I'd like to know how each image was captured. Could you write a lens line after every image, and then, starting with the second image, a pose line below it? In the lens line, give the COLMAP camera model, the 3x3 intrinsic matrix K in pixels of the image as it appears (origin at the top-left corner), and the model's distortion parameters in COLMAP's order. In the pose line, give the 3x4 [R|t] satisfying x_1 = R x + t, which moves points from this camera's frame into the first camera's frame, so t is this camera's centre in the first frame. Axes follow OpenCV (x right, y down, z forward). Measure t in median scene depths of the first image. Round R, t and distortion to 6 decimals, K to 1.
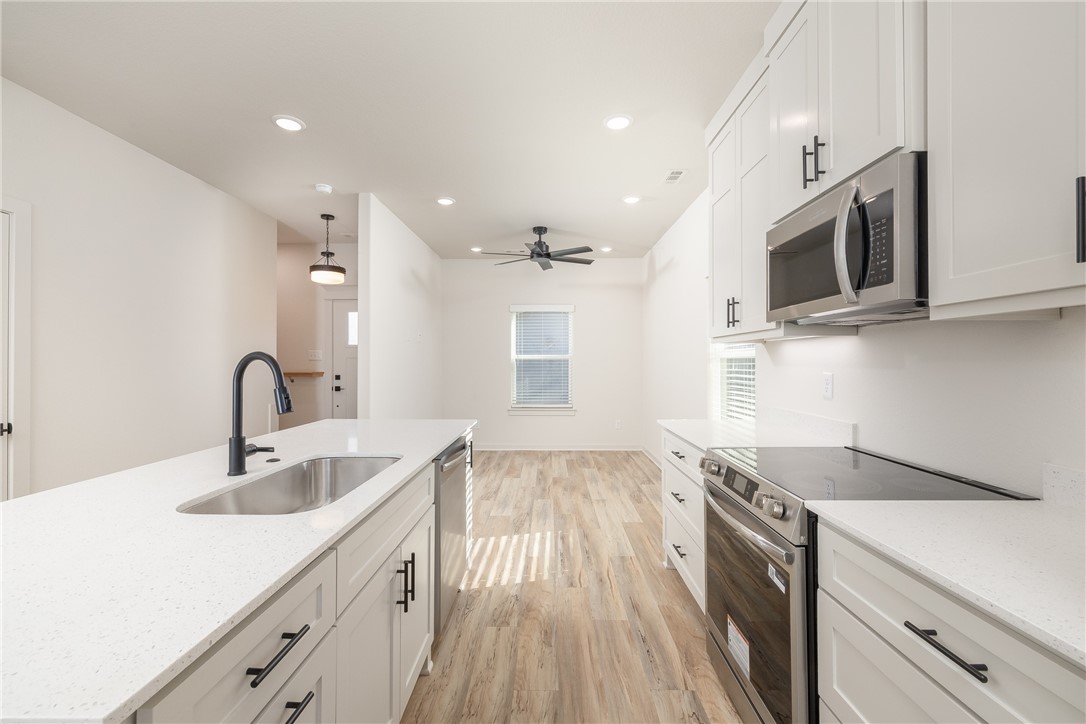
lens RADIAL K [[452.3, 0, 543.0], [0, 452.3, 362.0], [0, 0, 1]] dist [-0.001461, -0.000048]
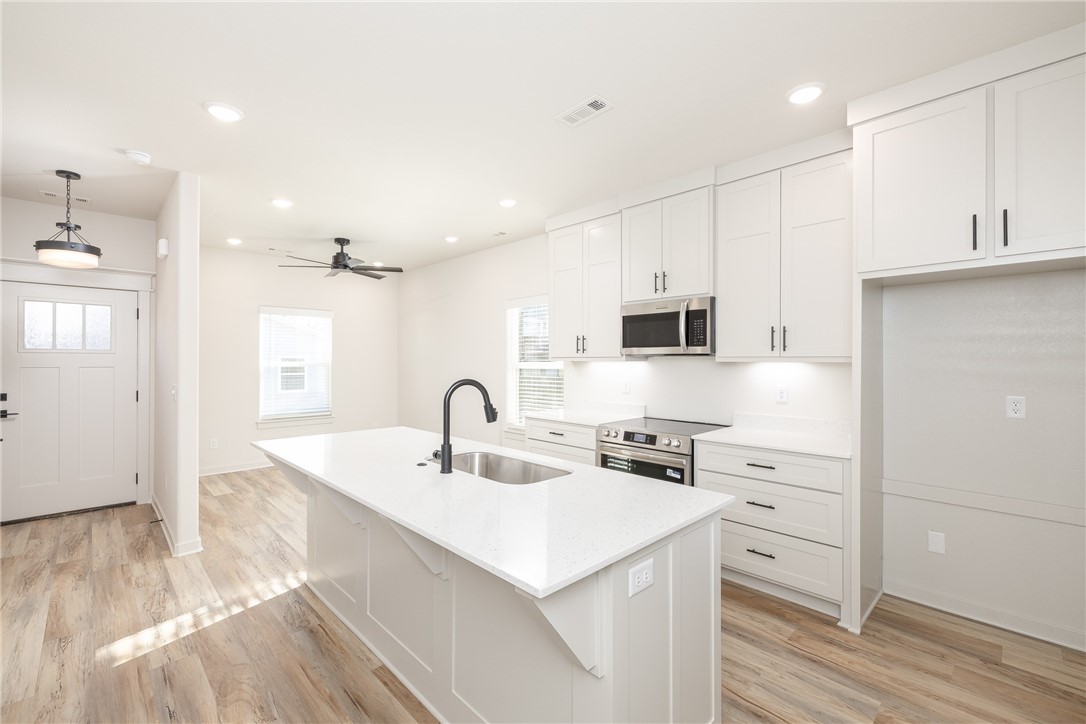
lens RADIAL K [[463.1, 0, 543.0], [0, 463.1, 362.0], [0, 0, 1]] dist [0.001120, 0.000076]
pose [[0.705983, -0.001269, 0.708228, -0.911405], [0.001235, 0.999999, 0.000561, -0.047470], [-0.708228, 0.000479, 0.705984, -0.098348]]
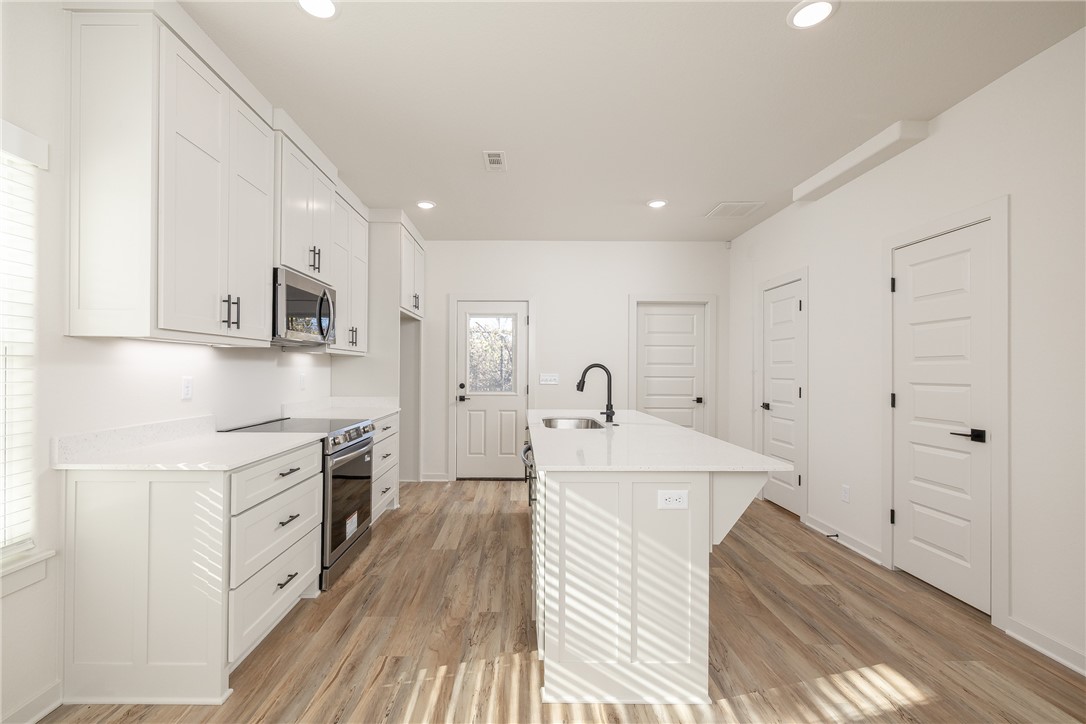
lens RADIAL K [[468.4, 0, 528.3], [0, 468.4, 366.9], [0, 0, 1]] dist [-0.001299, -0.000398]
pose [[-0.999459, -0.006353, -0.032283, -0.144394], [-0.006300, 0.999979, -0.001737, -0.002047], [0.032294, -0.001533, -0.999477, 2.013607]]
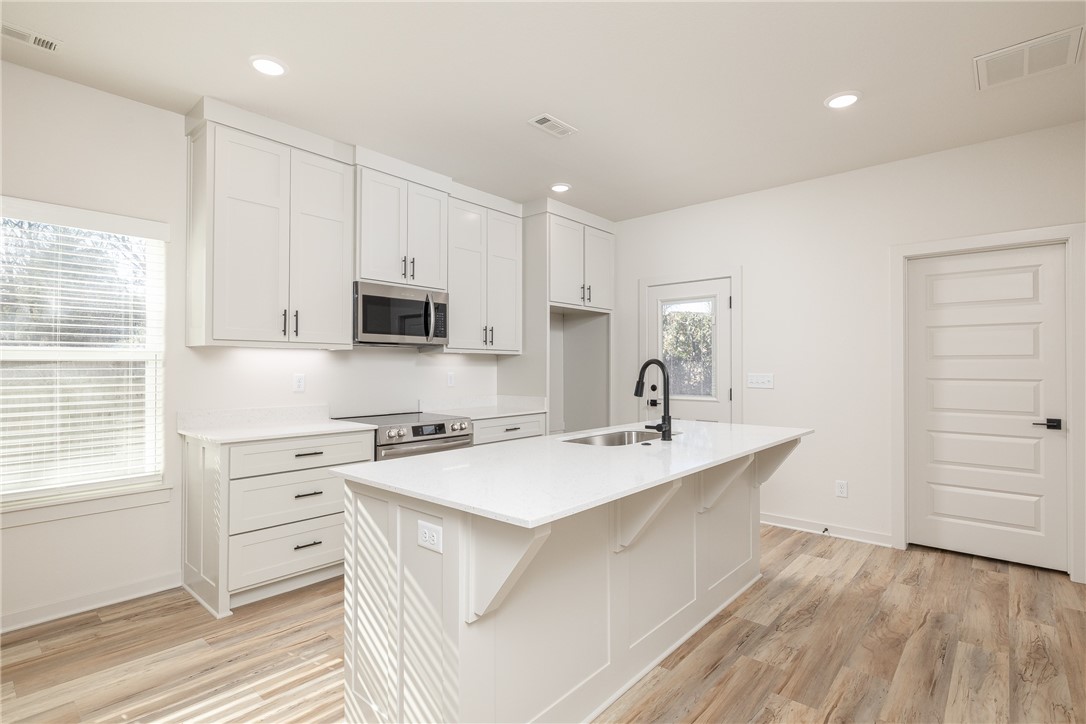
lens RADIAL K [[529.4, 0, 543.0], [0, 529.4, 362.0], [0, 0, 1]] dist [-0.004760, -0.000193]
pose [[-0.760327, 0.006992, 0.649502, -0.959382], [0.001288, 0.999956, -0.009257, 0.002949], [-0.649539, -0.006202, -0.760303, 1.650216]]
